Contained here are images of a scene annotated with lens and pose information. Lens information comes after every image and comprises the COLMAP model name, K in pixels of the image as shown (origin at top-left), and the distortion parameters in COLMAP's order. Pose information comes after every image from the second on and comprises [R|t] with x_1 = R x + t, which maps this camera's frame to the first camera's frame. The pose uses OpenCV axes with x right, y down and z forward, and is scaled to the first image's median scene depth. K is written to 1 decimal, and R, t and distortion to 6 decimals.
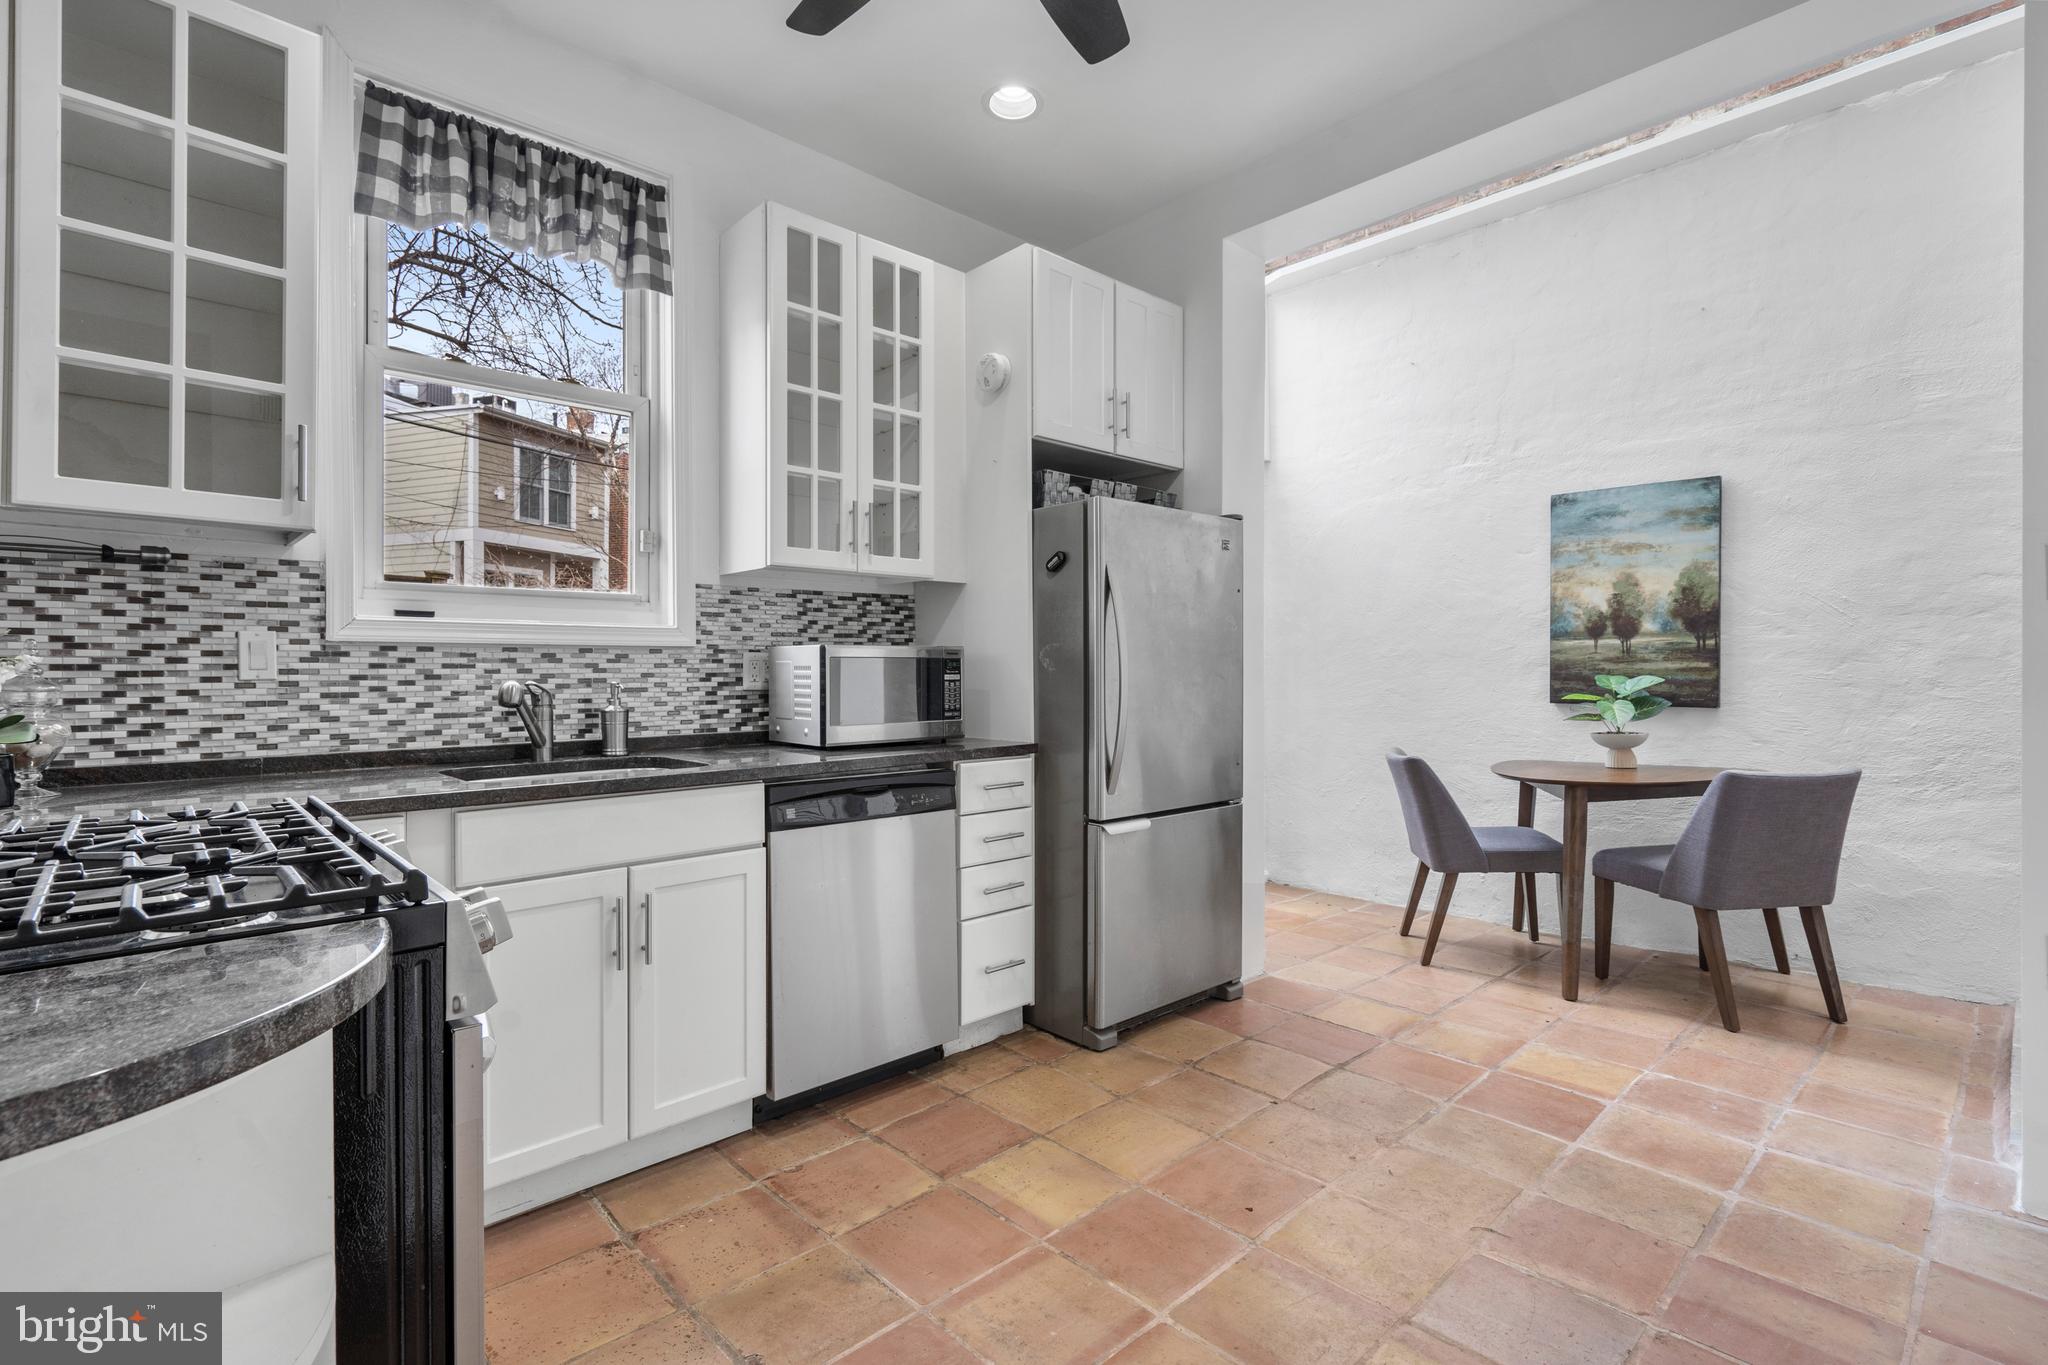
lens RADIAL K [[939.7, 0, 1015.4], [0, 939.7, 668.1], [0, 0, 1]] dist [-0.025500, 0.000814]
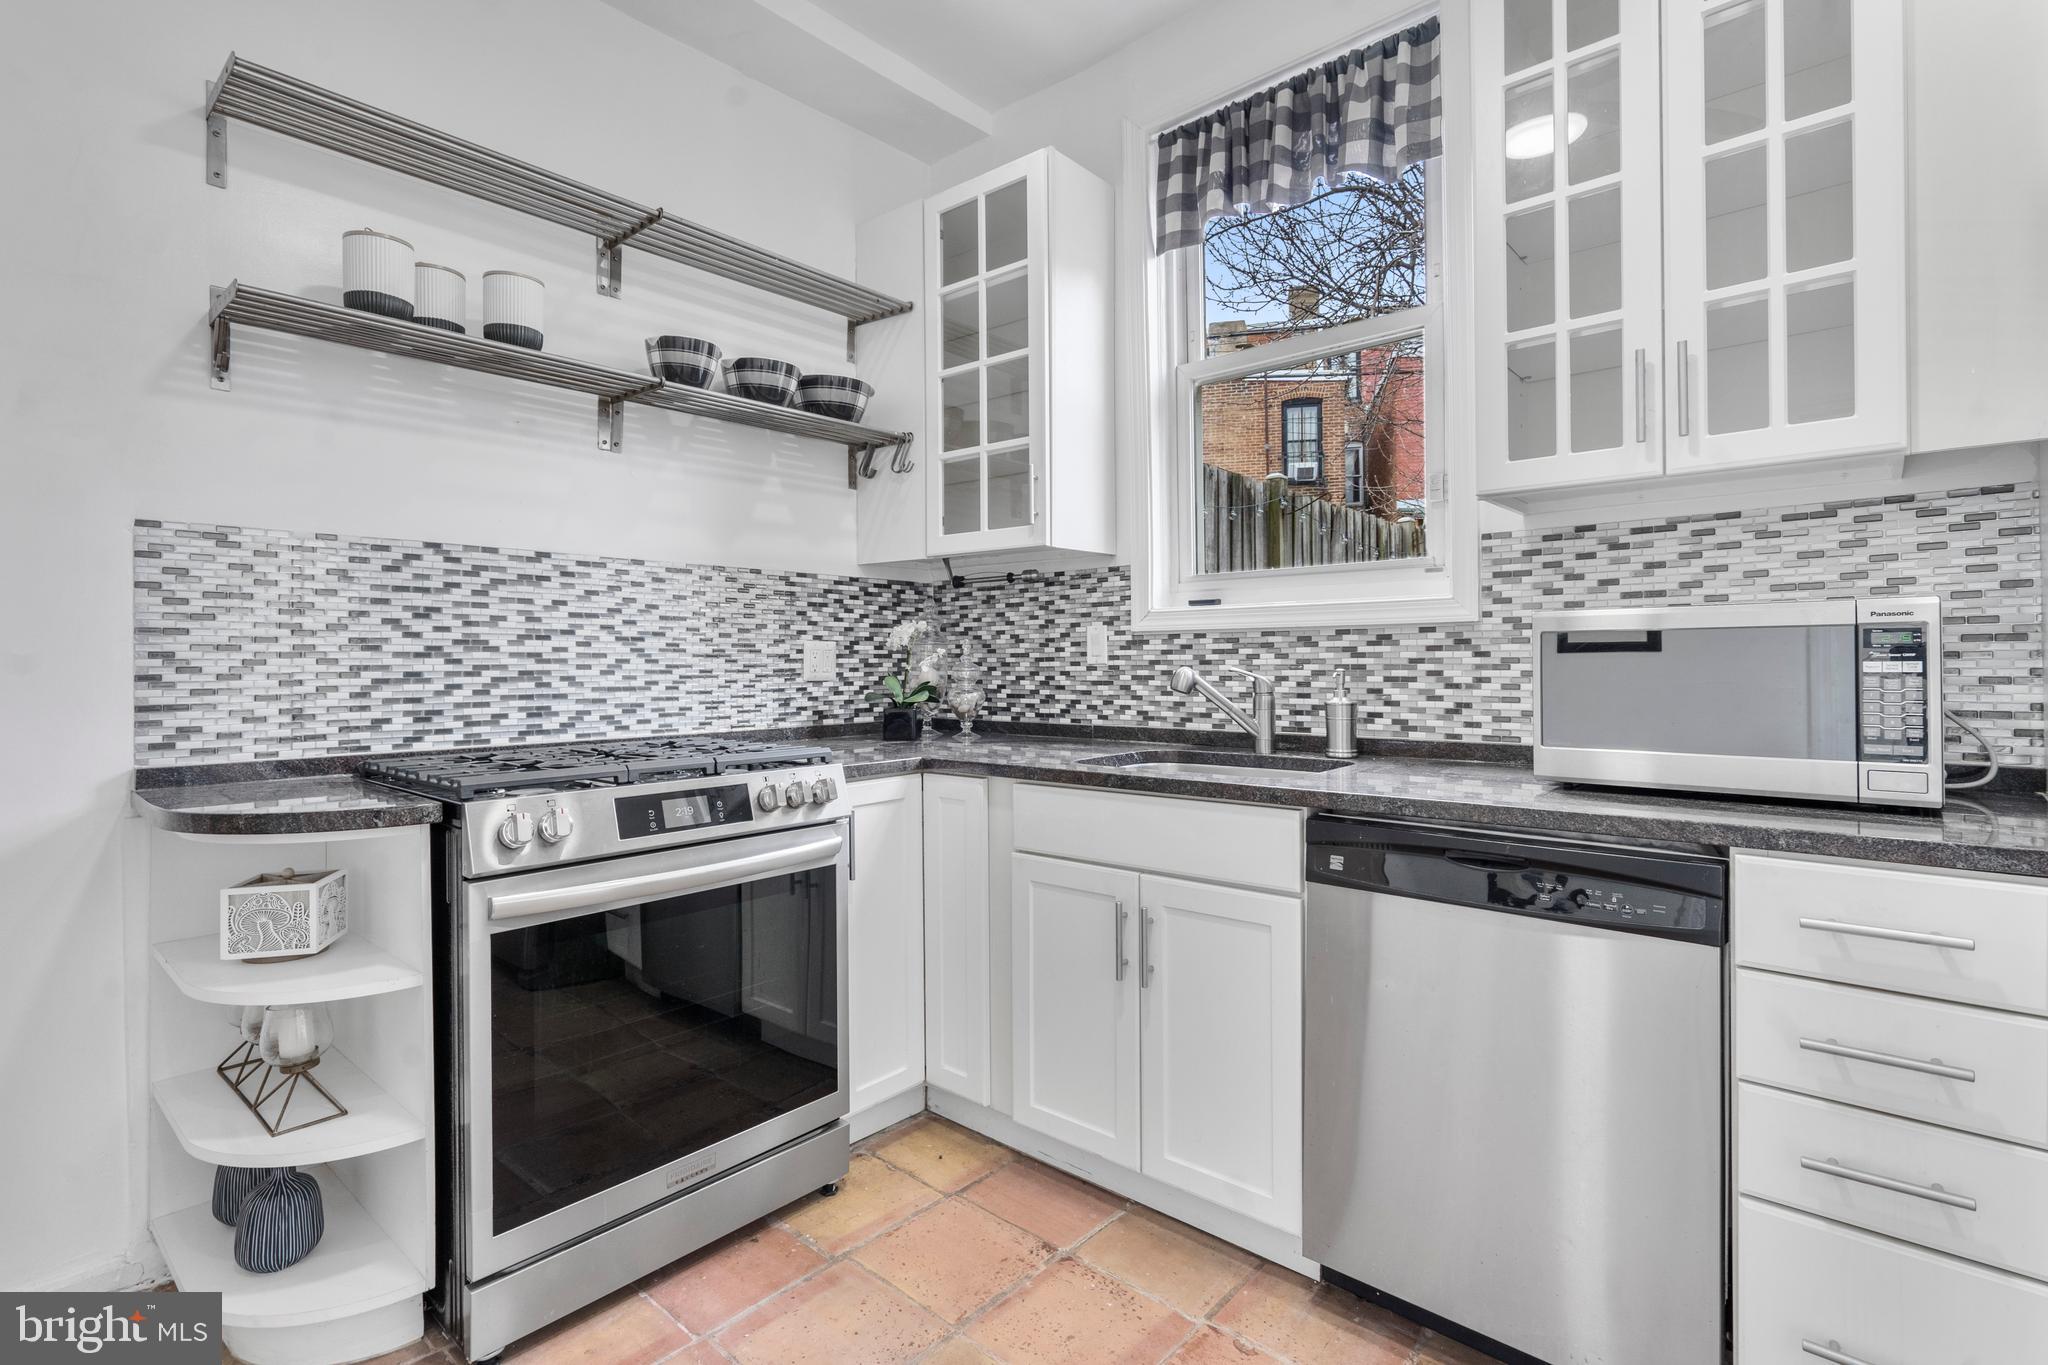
lens RADIAL K [[939.7, 0, 1015.9], [0, 939.7, 672.8], [0, 0, 1]] dist [-0.025500, 0.000814]
pose [[0.079654, 0.010531, -0.996767, 0.421798], [0.003393, 0.999936, 0.010836, 0.009346], [0.996817, -0.004245, 0.079613, 0.718541]]
